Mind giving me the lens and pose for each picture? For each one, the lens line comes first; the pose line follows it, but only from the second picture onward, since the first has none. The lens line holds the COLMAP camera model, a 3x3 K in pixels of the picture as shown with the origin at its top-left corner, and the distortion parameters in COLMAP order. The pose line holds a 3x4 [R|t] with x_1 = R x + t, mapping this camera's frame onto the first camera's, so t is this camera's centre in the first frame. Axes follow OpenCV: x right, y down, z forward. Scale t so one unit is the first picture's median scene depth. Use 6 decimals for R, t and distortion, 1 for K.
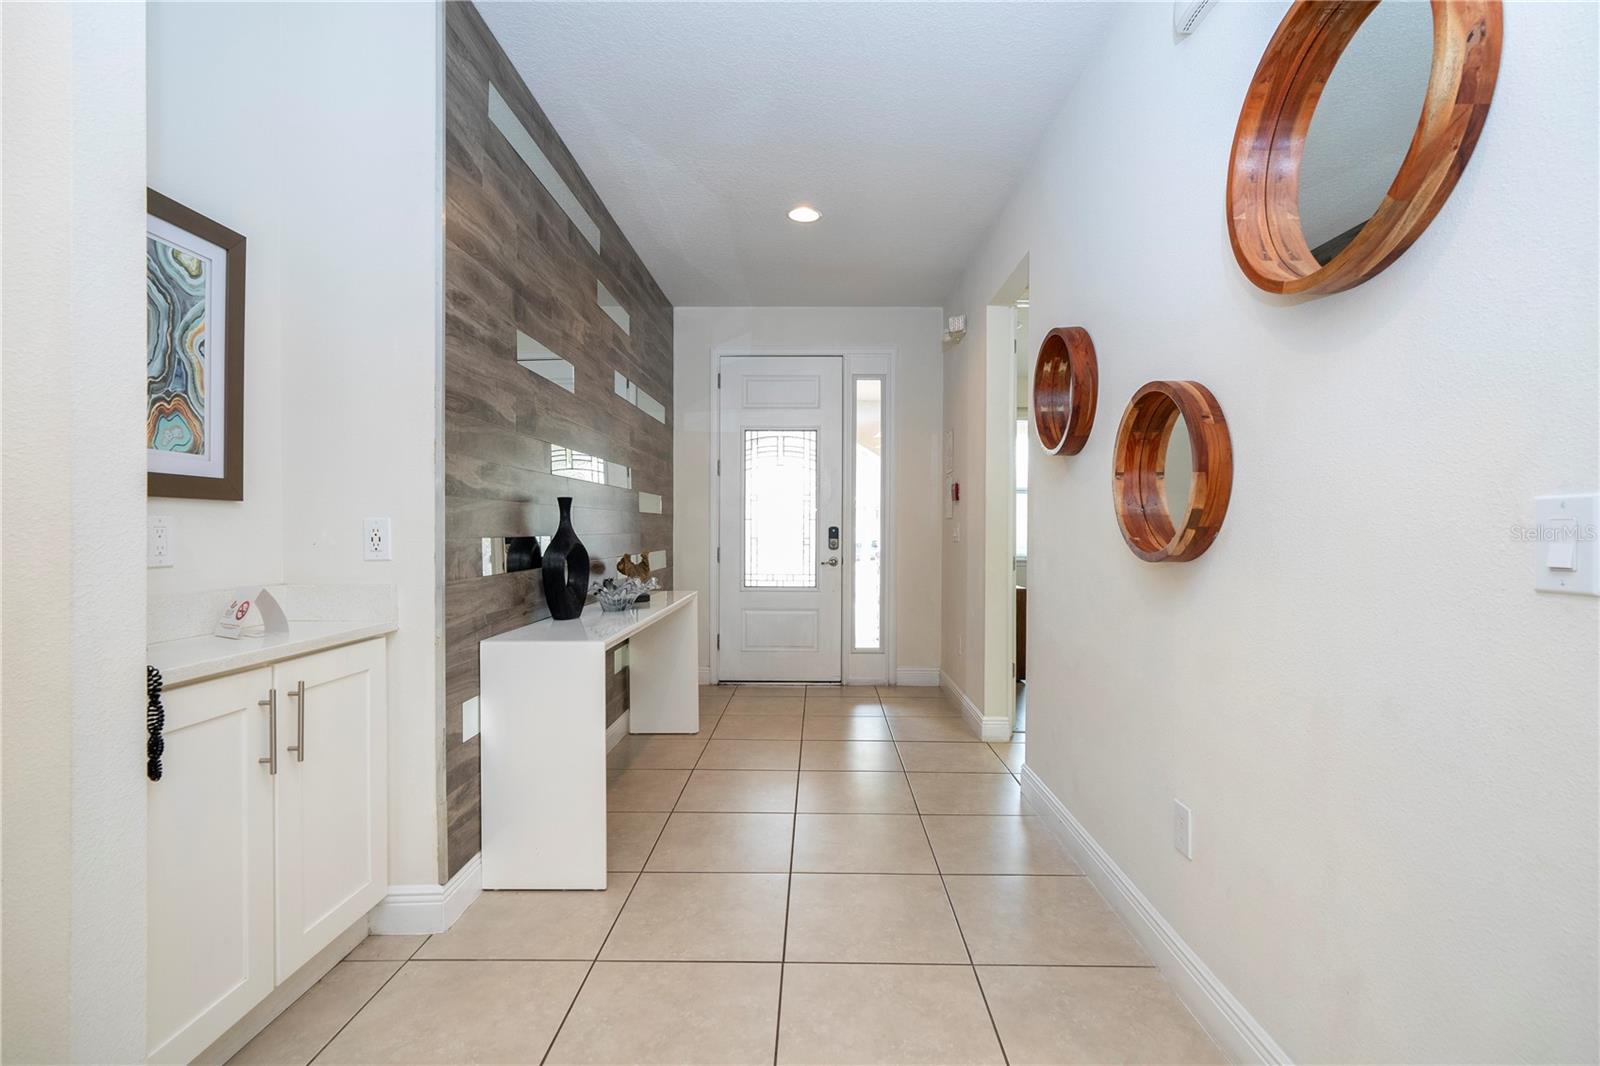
lens RADIAL K [[731.2, 0, 800.0], [0, 731.2, 533.0], [0, 0, 1]] dist [-0.001299, -0.000042]
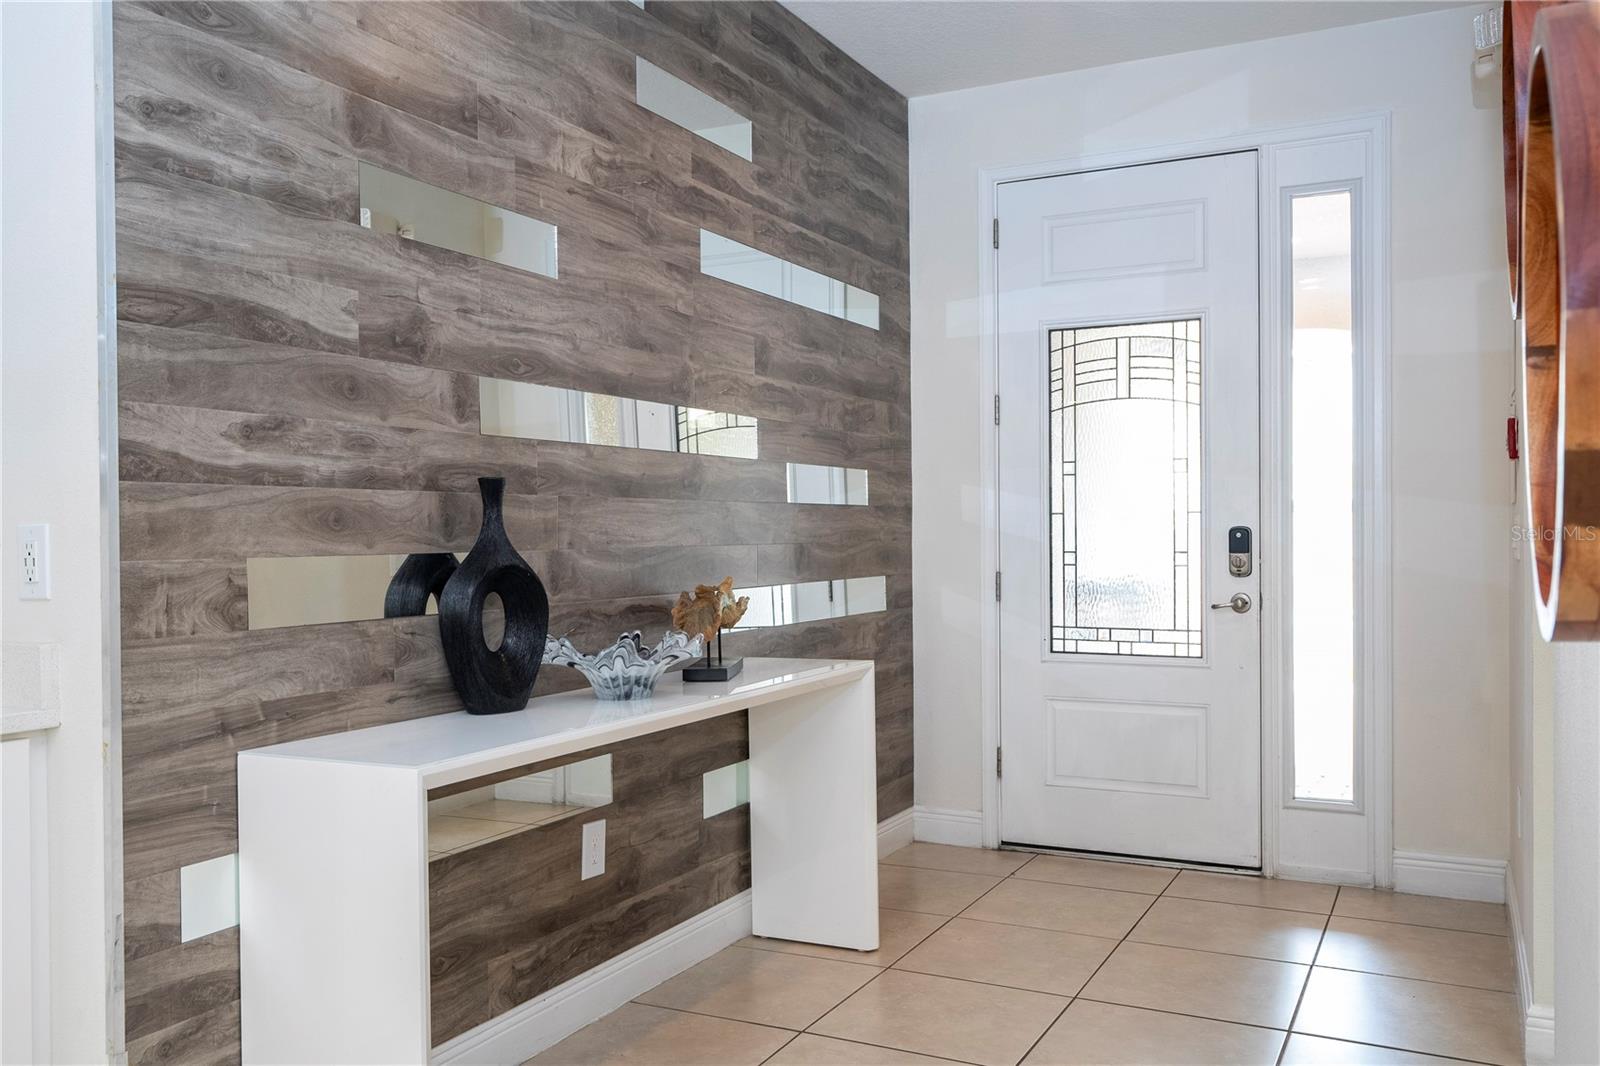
lens RADIAL K [[1324.8, 0, 800.0], [0, 1324.8, 533.0], [0, 0, 1]] dist [0.007480, 0.000247]
pose [[0.902065, -0.007842, -0.431529, 0.204405], [0.005973, 0.999966, -0.005687, -0.002133], [0.431558, 0.002553, 0.902081, 0.178919]]
